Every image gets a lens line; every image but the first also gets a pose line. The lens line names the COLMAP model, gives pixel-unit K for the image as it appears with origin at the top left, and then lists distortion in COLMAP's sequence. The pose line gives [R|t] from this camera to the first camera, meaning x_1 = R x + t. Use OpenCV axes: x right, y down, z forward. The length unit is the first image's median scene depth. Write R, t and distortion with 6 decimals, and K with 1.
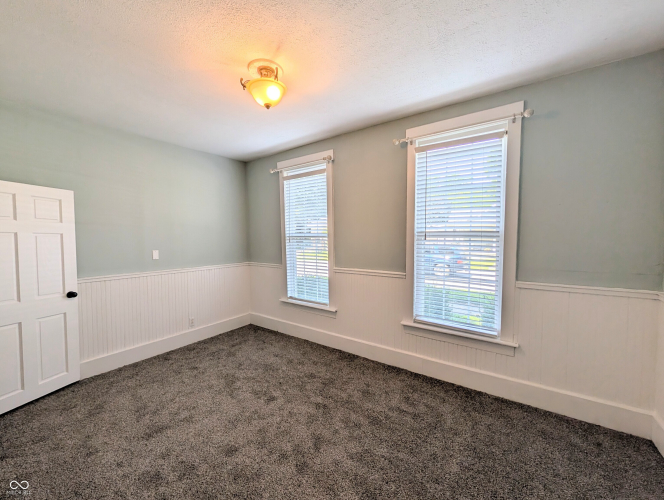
lens RADIAL K [[261.9, 0, 333.5], [0, 261.9, 251.1], [0, 0, 1]] dist [0.000982, 0.000159]
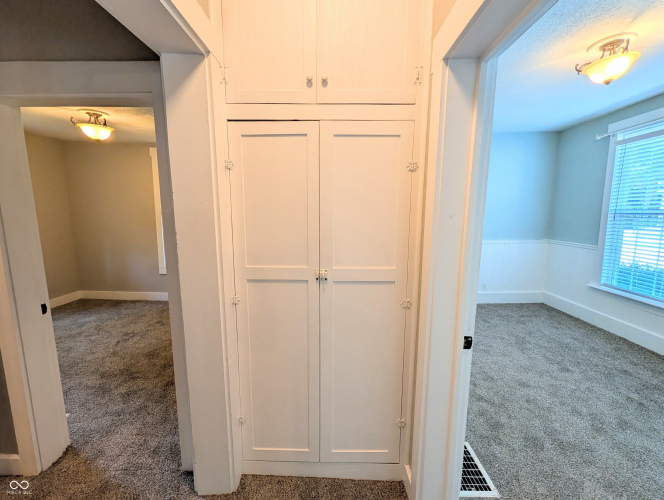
lens RADIAL K [[261.9, 0, 333.5], [0, 261.9, 251.1], [0, 0, 1]] dist [0.000982, 0.000159]
pose [[0.560294, 0.122558, -0.819176, 0.036550], [-0.037569, 0.991735, 0.122679, -0.007170], [0.827441, -0.037960, 0.560268, -0.281104]]
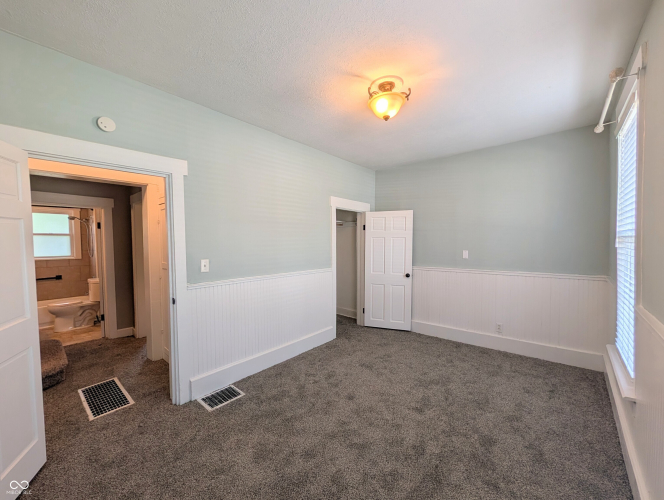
lens RADIAL K [[261.9, 0, 333.5], [0, 261.9, 251.1], [0, 0, 1]] dist [0.000982, 0.000159]
pose [[-0.075135, 0.039531, -0.996390, 0.555325], [-0.040865, 0.998252, 0.042686, -0.031338], [0.996336, 0.043925, -0.073388, 0.574639]]
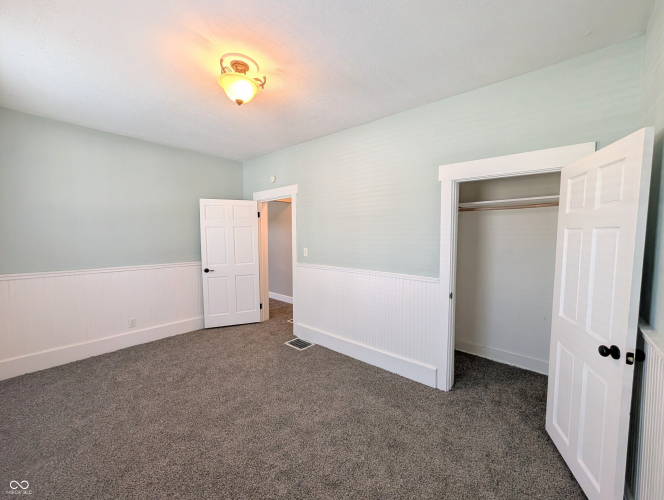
lens RADIAL K [[261.9, 0, 333.5], [0, 261.9, 251.1], [0, 0, 1]] dist [0.000982, 0.000159]
pose [[-0.998624, -0.009996, 0.051486, -0.426197], [-0.004594, 0.994567, 0.103994, -0.063936], [-0.052246, 0.103614, -0.993244, 1.303206]]
